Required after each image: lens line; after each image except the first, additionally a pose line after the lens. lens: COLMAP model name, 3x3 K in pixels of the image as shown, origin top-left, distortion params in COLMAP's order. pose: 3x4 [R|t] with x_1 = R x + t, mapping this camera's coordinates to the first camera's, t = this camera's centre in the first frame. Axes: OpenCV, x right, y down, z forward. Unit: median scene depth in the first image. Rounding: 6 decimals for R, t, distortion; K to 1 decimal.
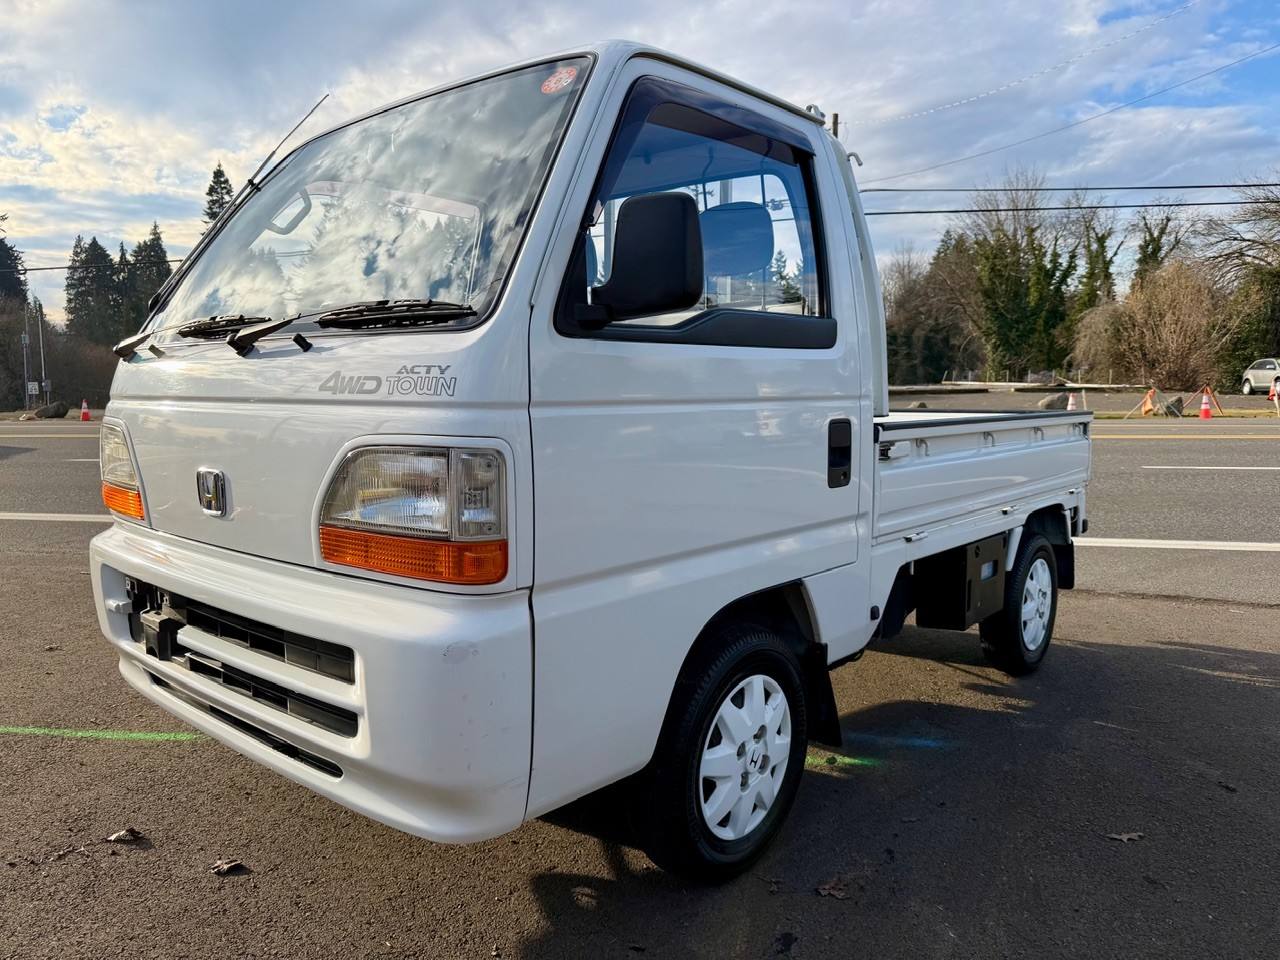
lens RADIAL K [[893.4, 0, 638.6], [0, 893.4, 485.7], [0, 0, 1]] dist [0.051218, -0.058959]
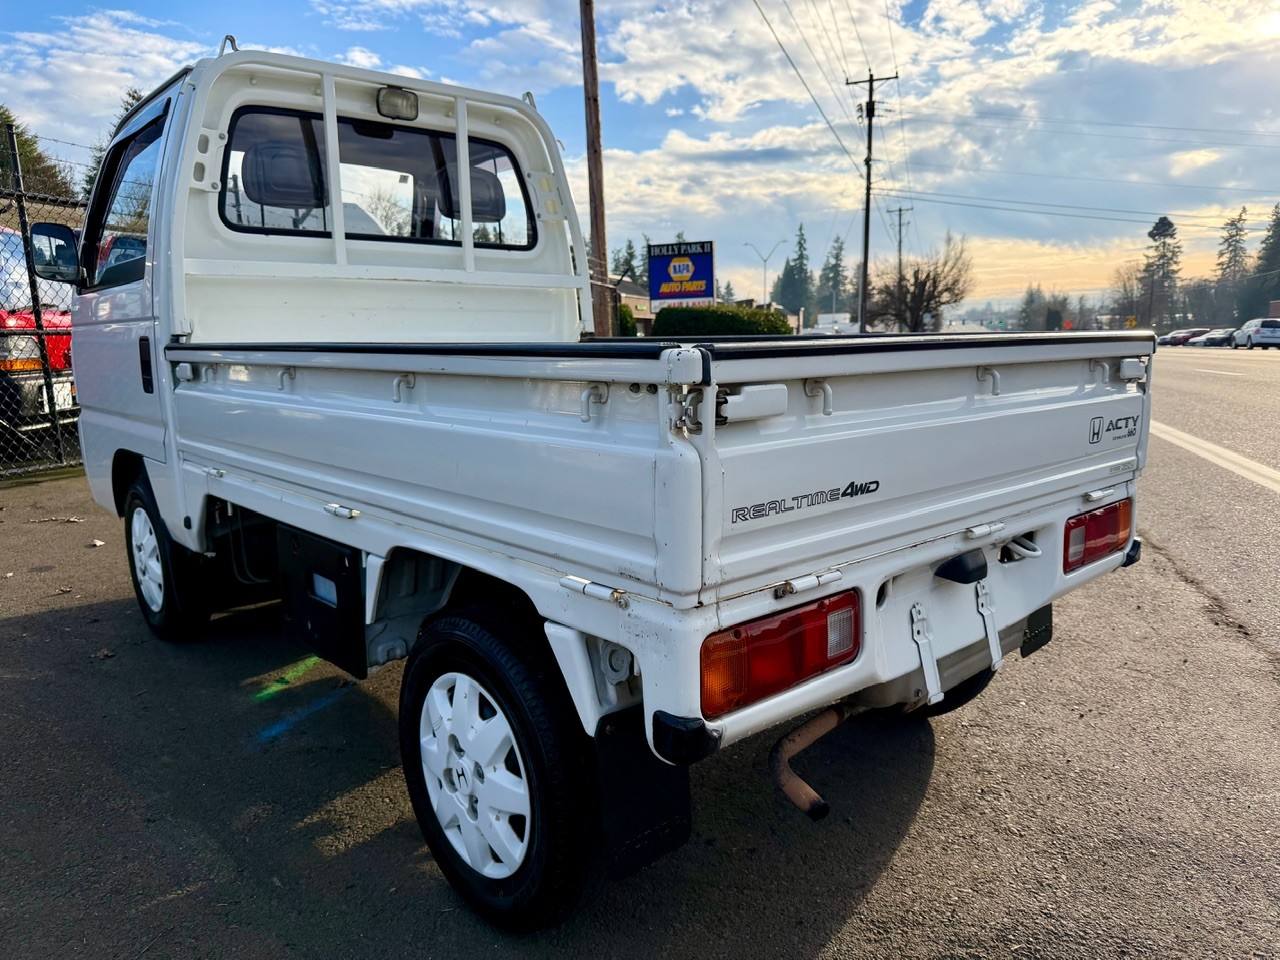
lens RADIAL K [[919.2, 0, 644.0], [0, 919.2, 486.1], [0, 0, 1]] dist [0.020752, -0.032798]
pose [[-0.137894, 0.161564, -0.977181, 1.400129], [-0.092914, 0.980145, 0.175166, -0.160459], [0.986079, 0.114948, -0.120145, 1.841561]]
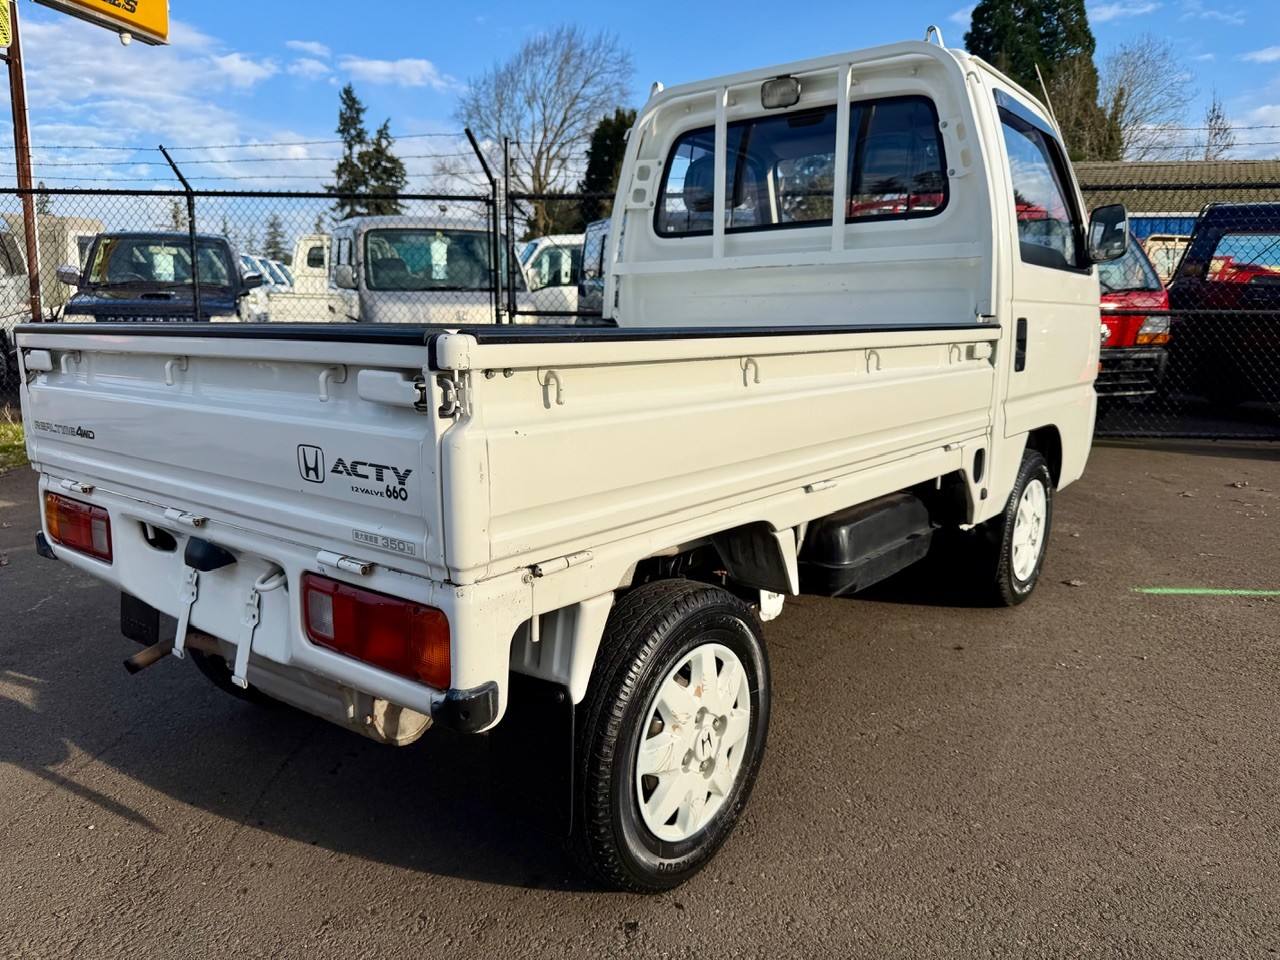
lens RADIAL K [[907.4, 0, 639.0], [0, 907.4, 493.7], [0, 0, 1]] dist [0.044597, -0.060247]
pose [[-0.999873, 0.000366, -0.015957, 0.241069], [-0.004259, 0.957355, 0.288884, -0.260431], [0.015382, 0.288915, -0.957231, 2.772504]]
